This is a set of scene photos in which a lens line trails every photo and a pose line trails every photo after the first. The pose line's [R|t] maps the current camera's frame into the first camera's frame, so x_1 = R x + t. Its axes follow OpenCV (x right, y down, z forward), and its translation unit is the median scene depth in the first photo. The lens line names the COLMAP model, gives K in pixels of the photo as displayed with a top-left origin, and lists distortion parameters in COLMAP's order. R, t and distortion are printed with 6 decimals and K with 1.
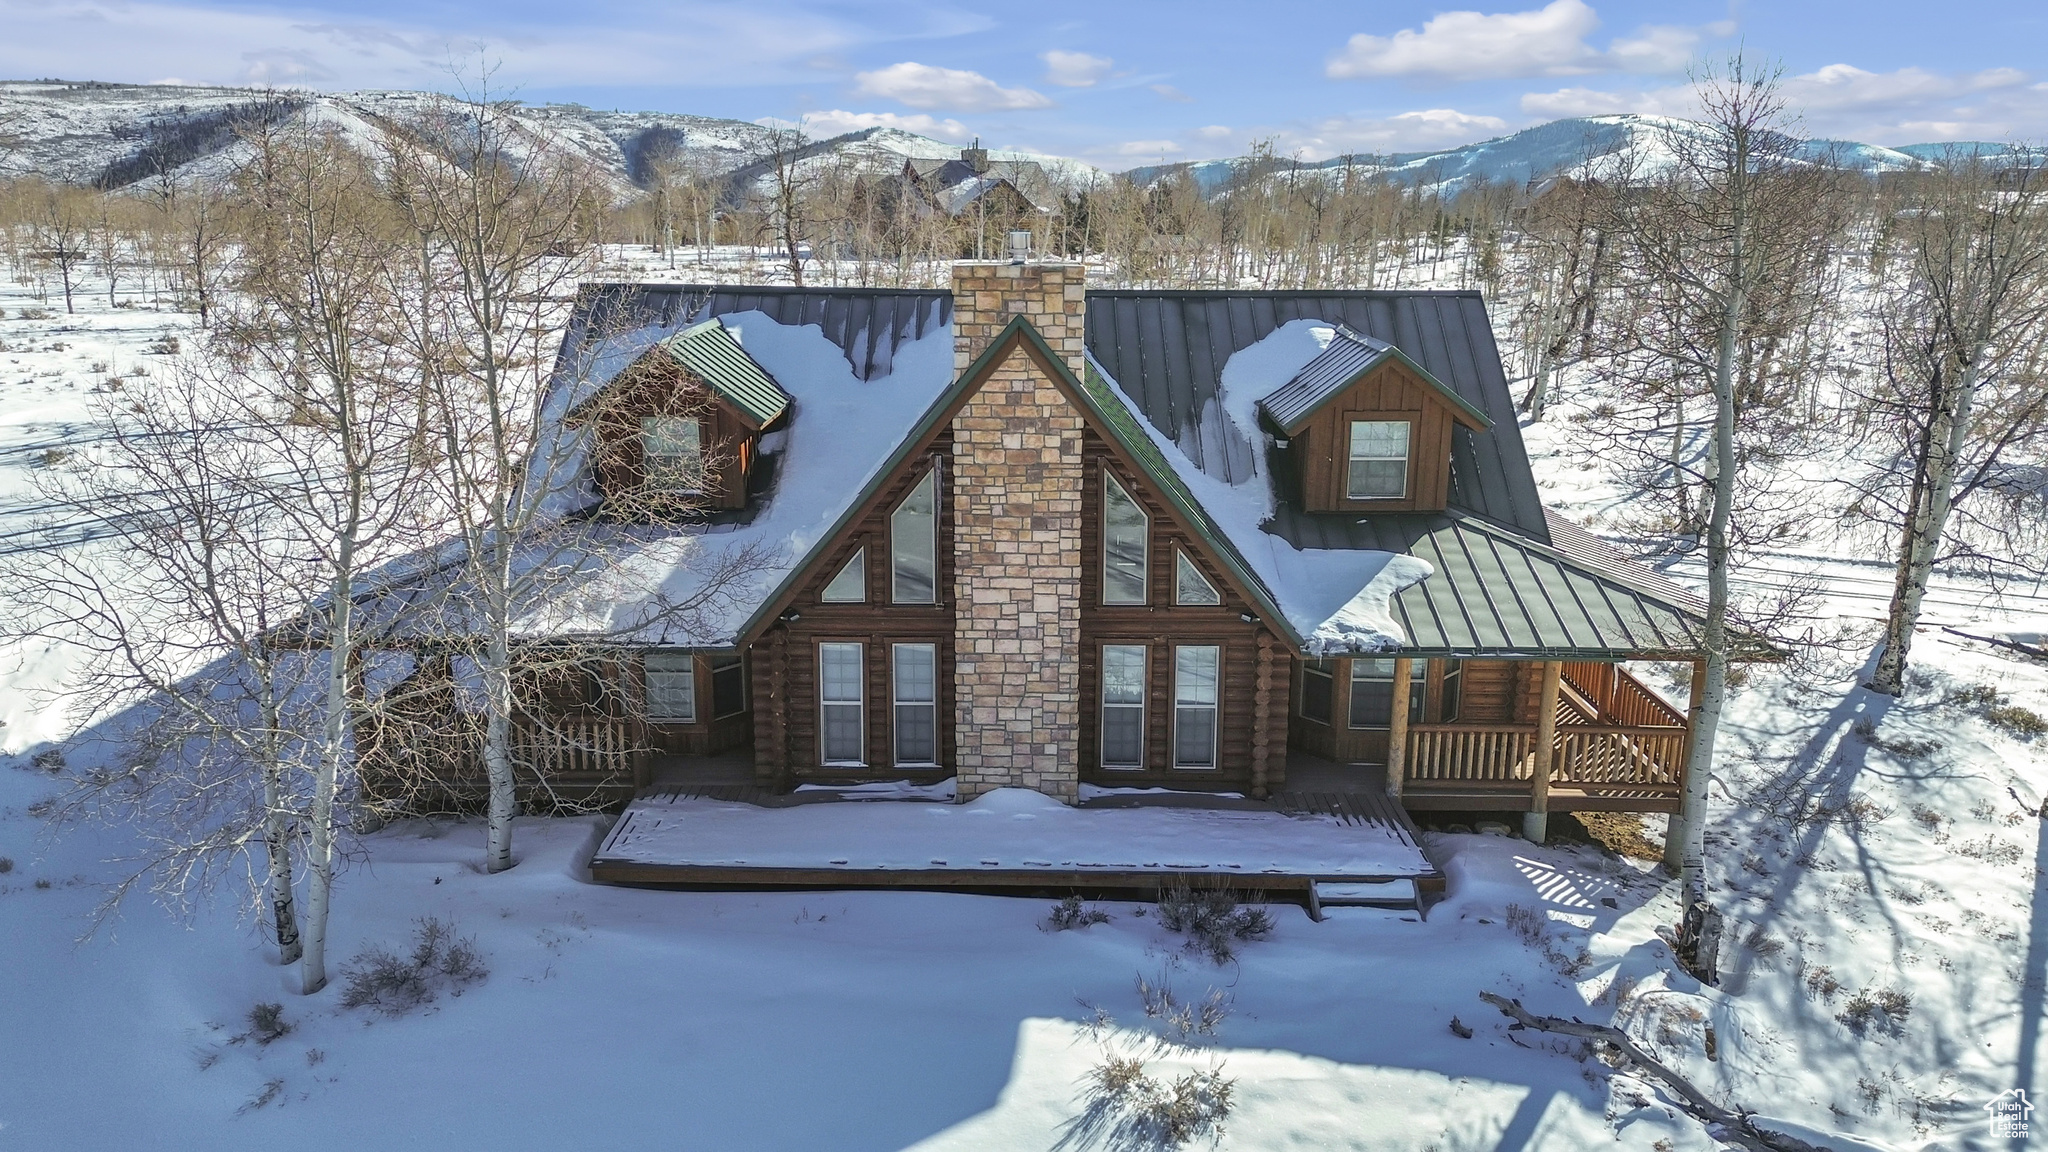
lens RADIAL K [[1465.7, 0, 1004.2], [0, 1465.7, 556.6], [0, 0, 1]] dist [0.050823, -0.030307]
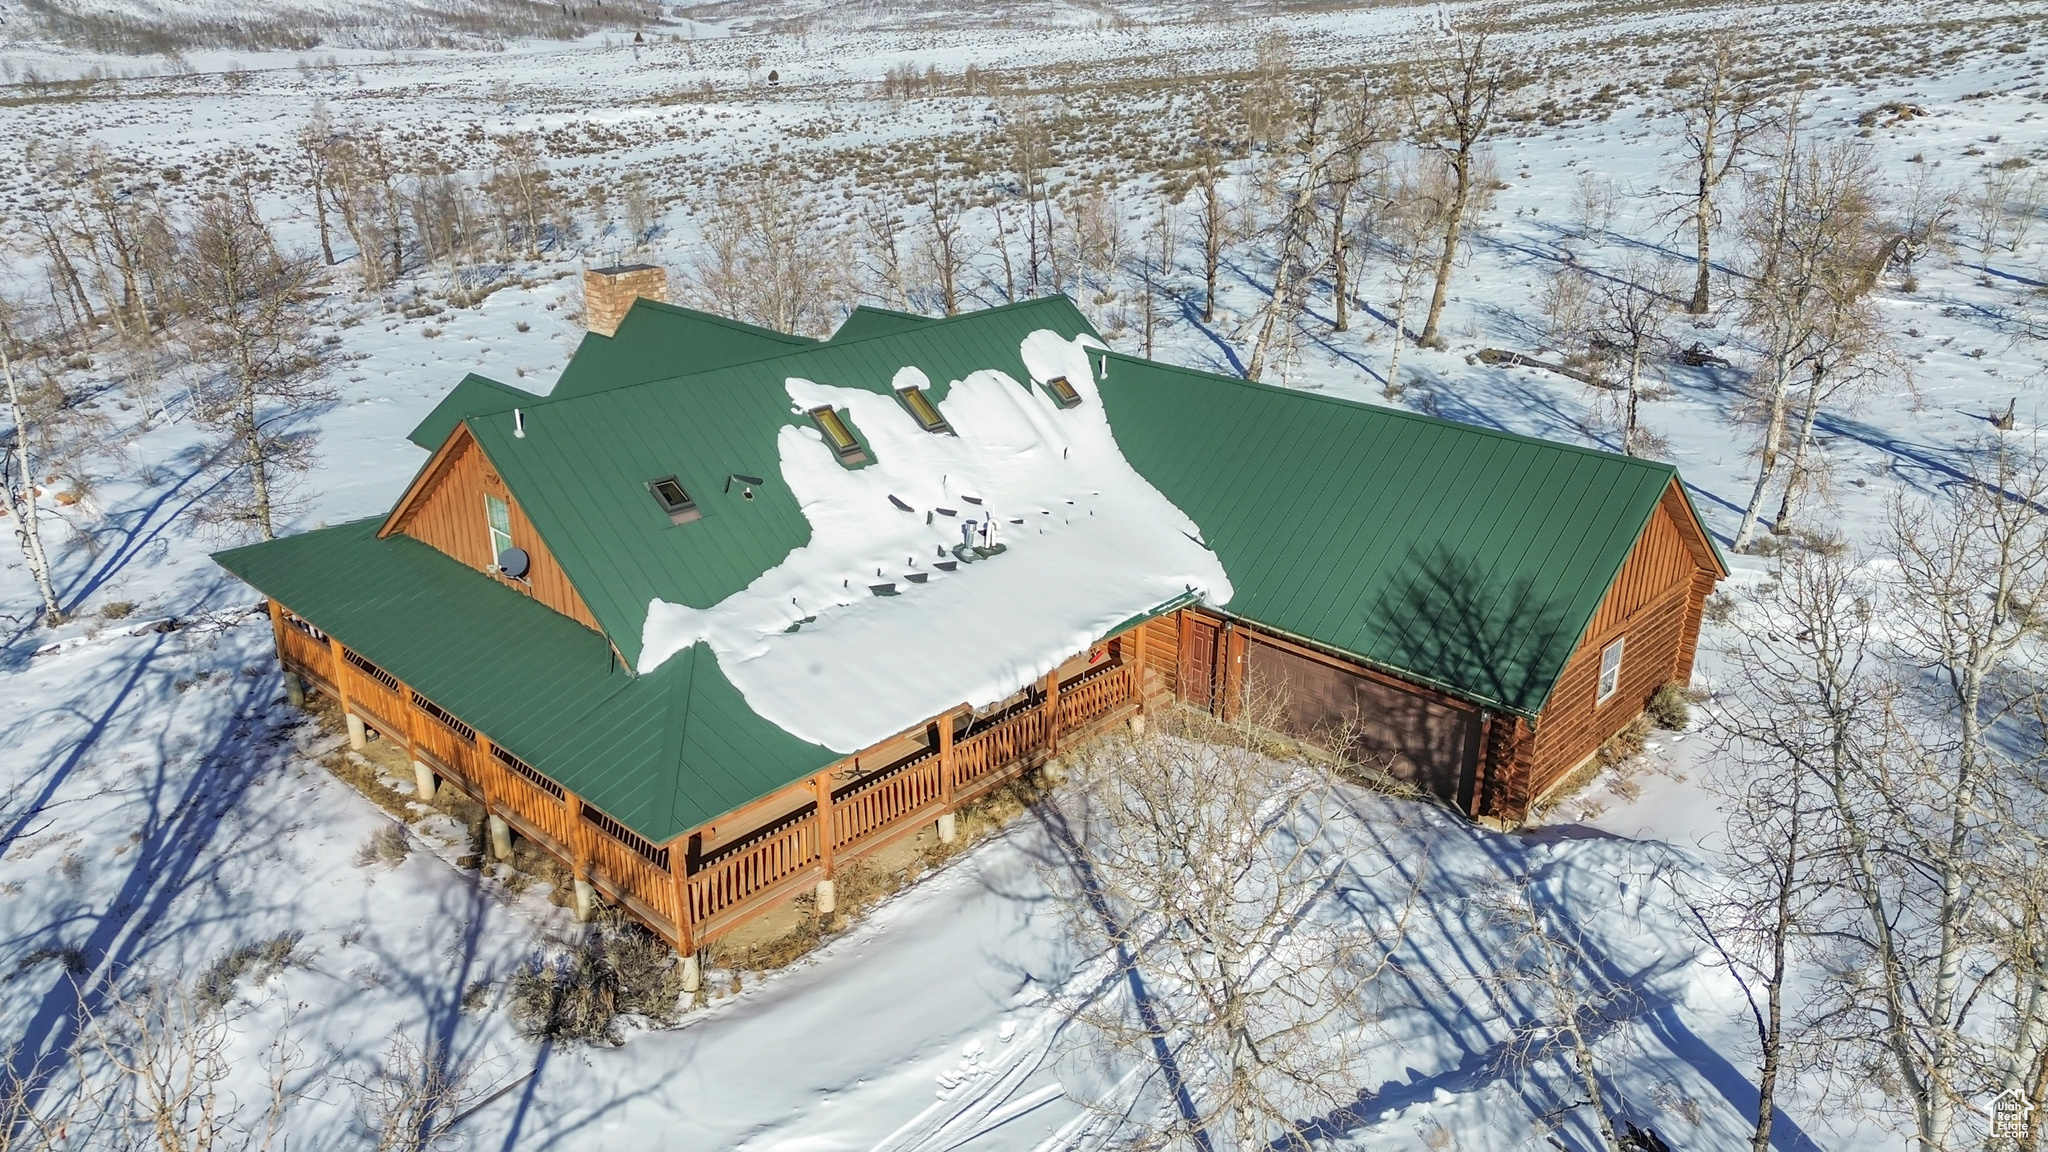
lens RADIAL K [[1465.7, 0, 1038.6], [0, 1465.7, 561.6], [0, 0, 1]] dist [0.050823, -0.030307]
pose [[-0.664267, 0.258999, -0.701191, 0.830717], [-0.176452, 0.857212, 0.483789, -0.679461], [0.726370, 0.445092, -0.523717, 1.940999]]
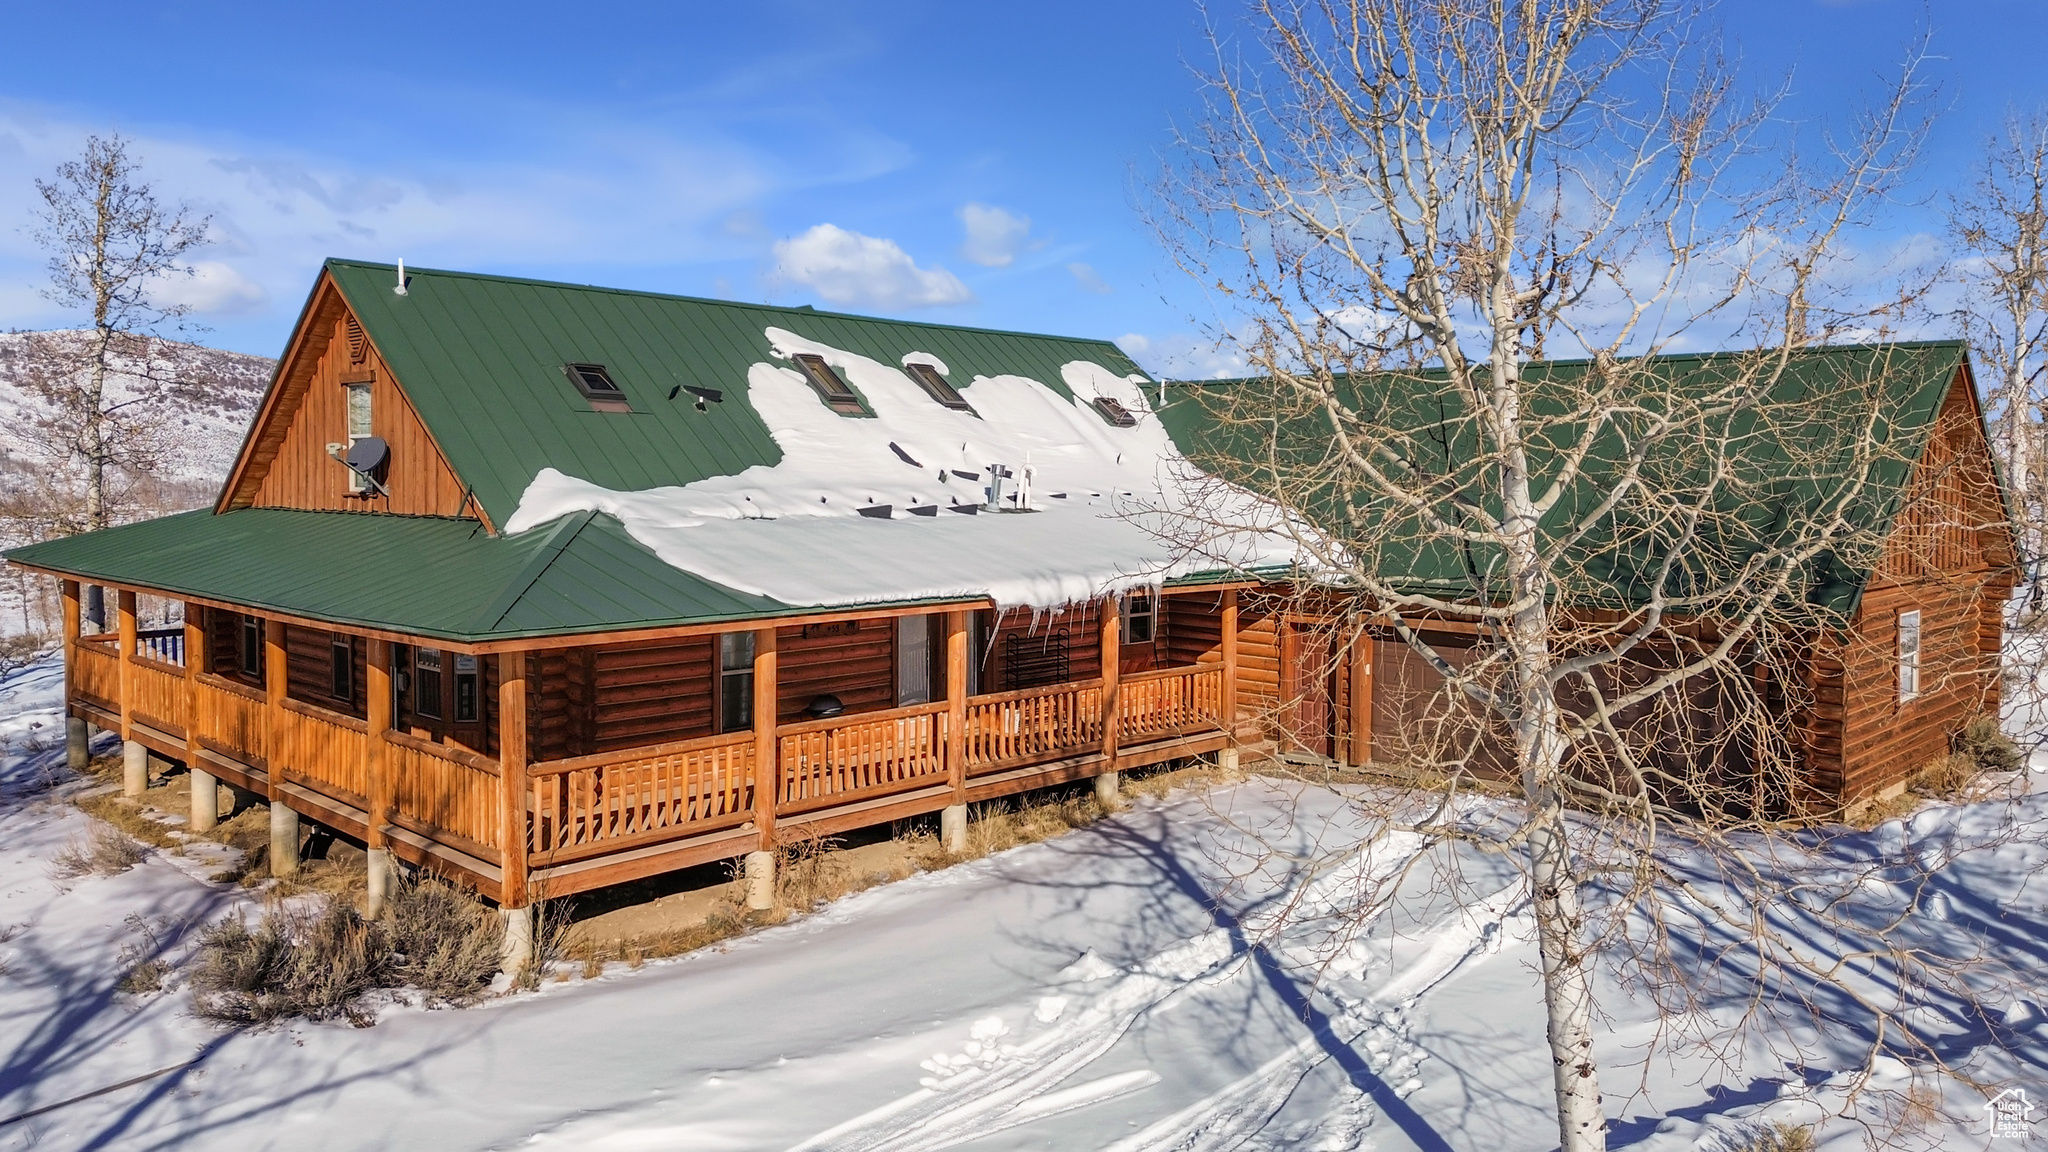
lens RADIAL K [[1465.7, 0, 1036.6], [0, 1465.7, 537.2], [0, 0, 1]] dist [0.050823, -0.030307]
pose [[-0.677789, 0.016368, -0.735074, 0.666041], [-0.178259, 0.966266, 0.185884, -0.257031], [0.713320, 0.257024, -0.652007, 1.872929]]
